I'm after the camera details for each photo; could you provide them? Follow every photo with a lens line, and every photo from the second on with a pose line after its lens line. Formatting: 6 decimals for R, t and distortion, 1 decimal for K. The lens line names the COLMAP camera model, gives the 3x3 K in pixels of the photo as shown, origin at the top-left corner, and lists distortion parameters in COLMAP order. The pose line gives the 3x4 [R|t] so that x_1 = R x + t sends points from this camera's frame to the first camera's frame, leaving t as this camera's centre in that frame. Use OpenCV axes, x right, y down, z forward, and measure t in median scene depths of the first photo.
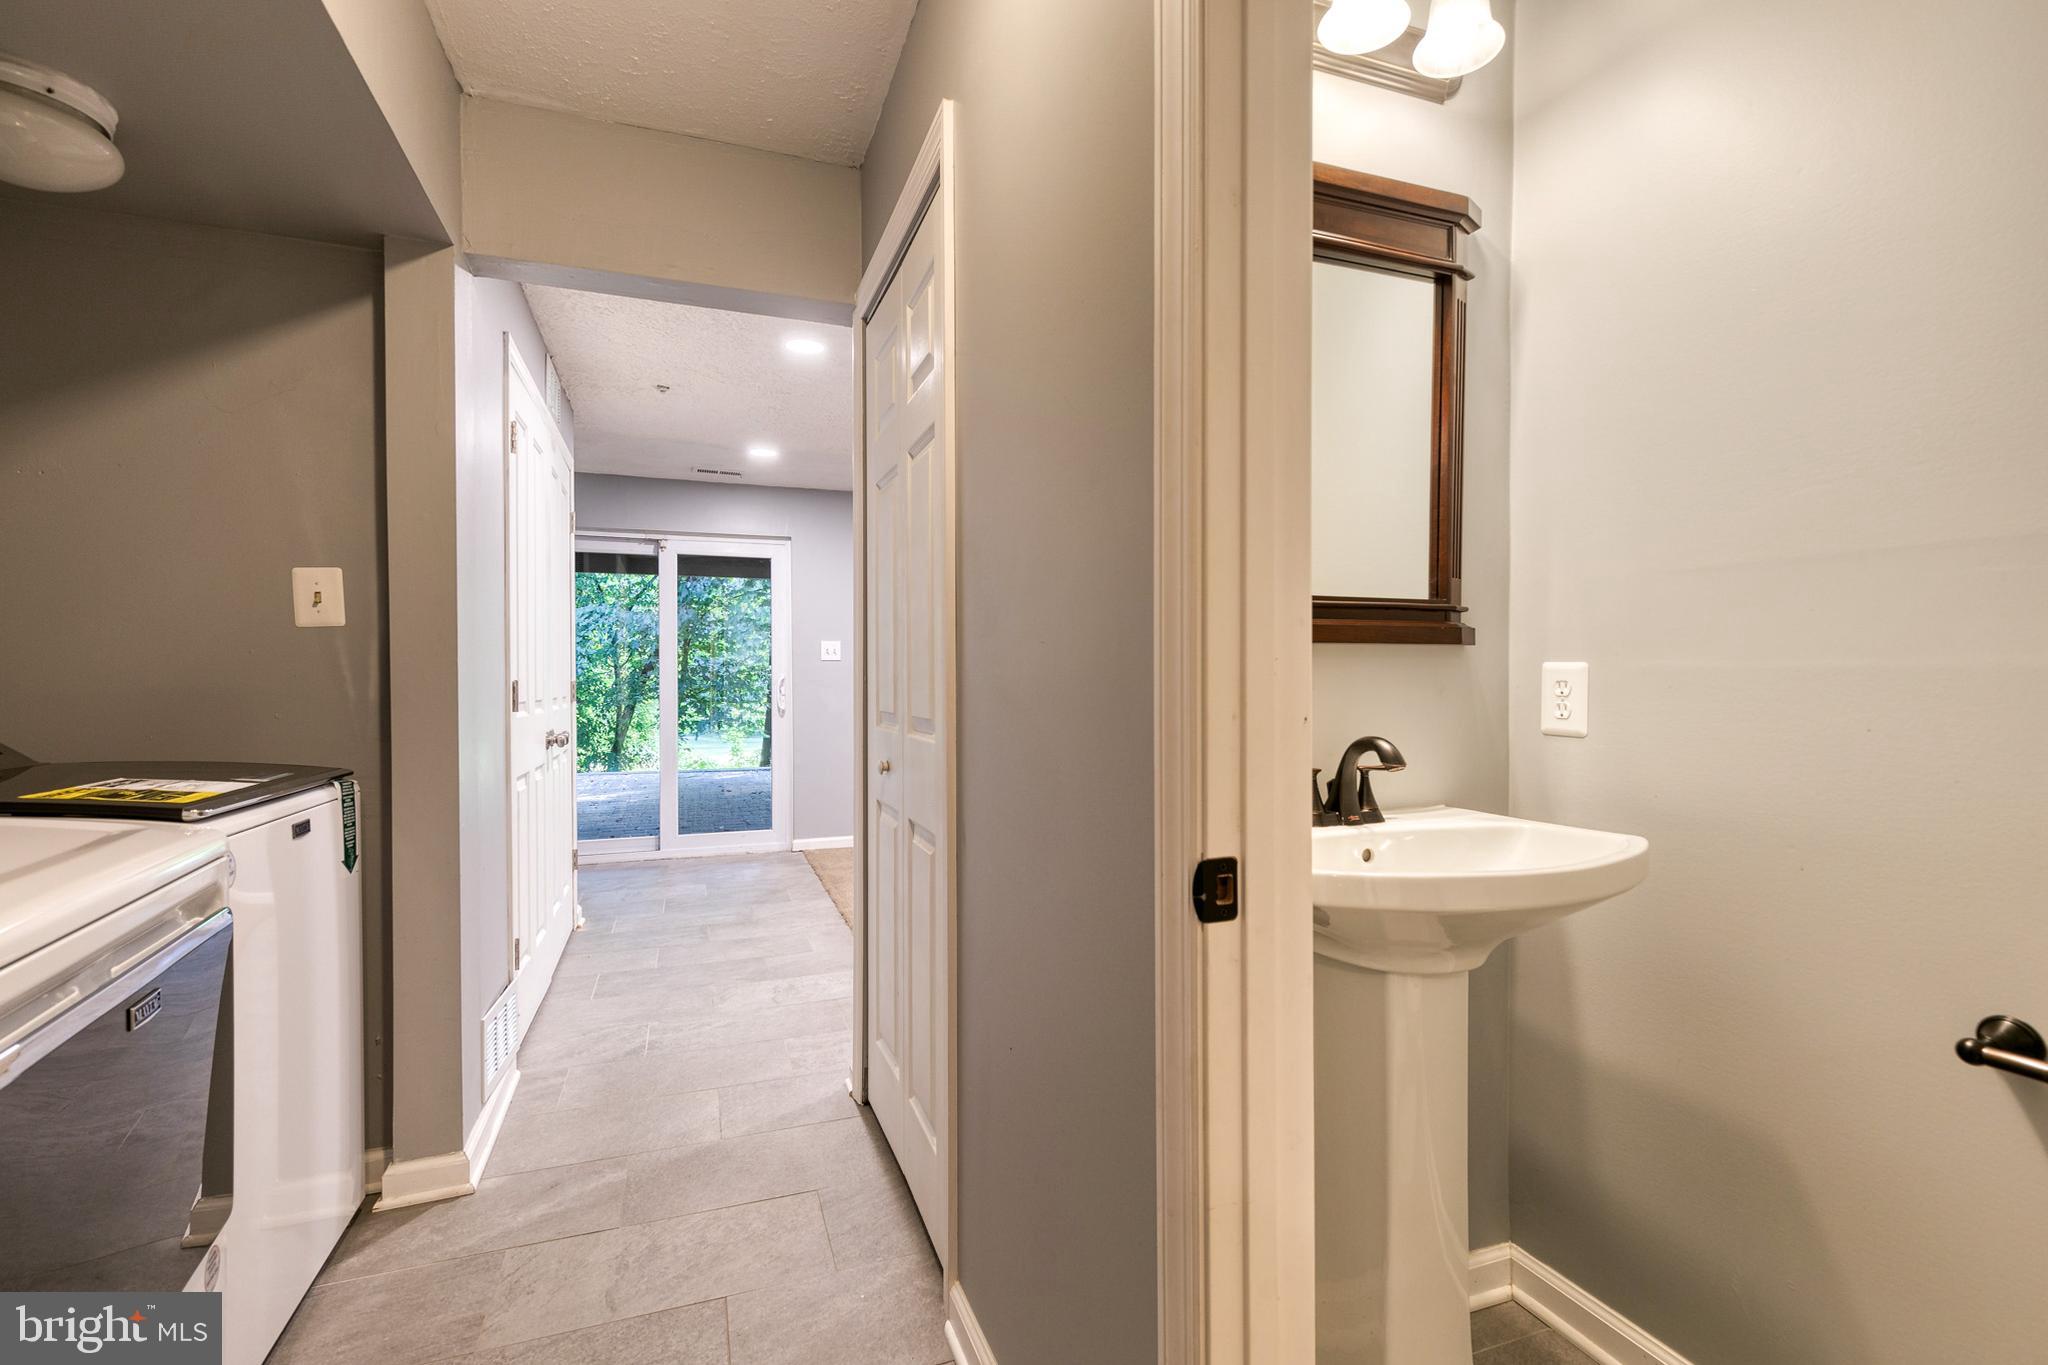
lens RADIAL K [[918.1, 0, 1029.0], [0, 918.1, 696.7], [0, 0, 1]] dist [0.003602, 0.000660]
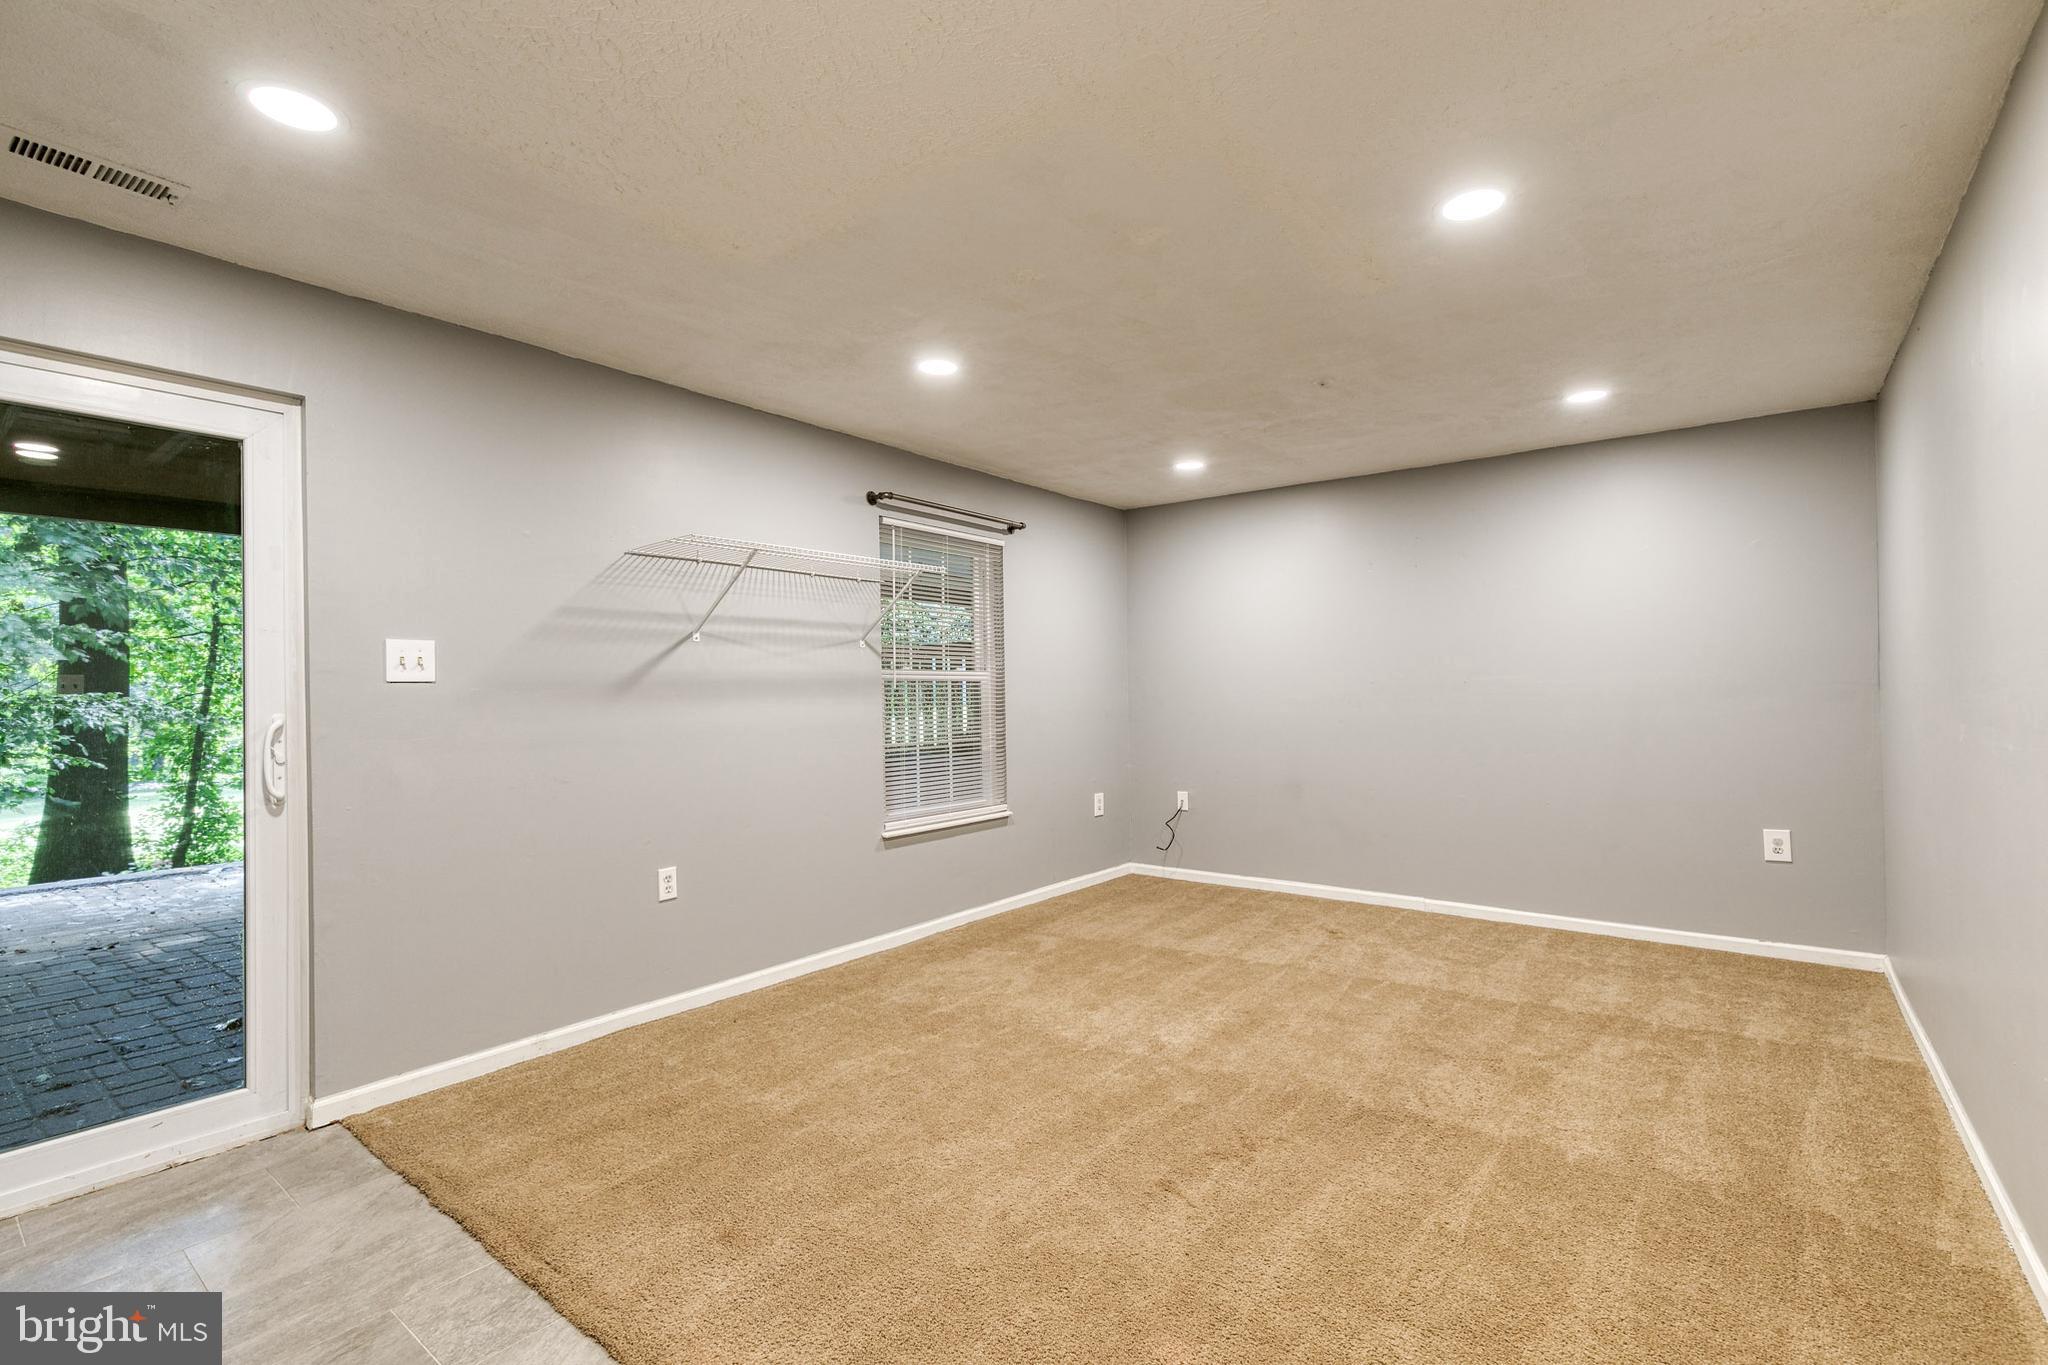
lens RADIAL K [[918.1, 0, 1029.0], [0, 918.1, 696.7], [0, 0, 1]] dist [0.003602, 0.000660]
pose [[0.852121, -0.006169, 0.523308, -0.194385], [0.021361, 0.999507, -0.023000, -0.015005], [-0.522908, 0.030777, 0.851833, 0.450991]]
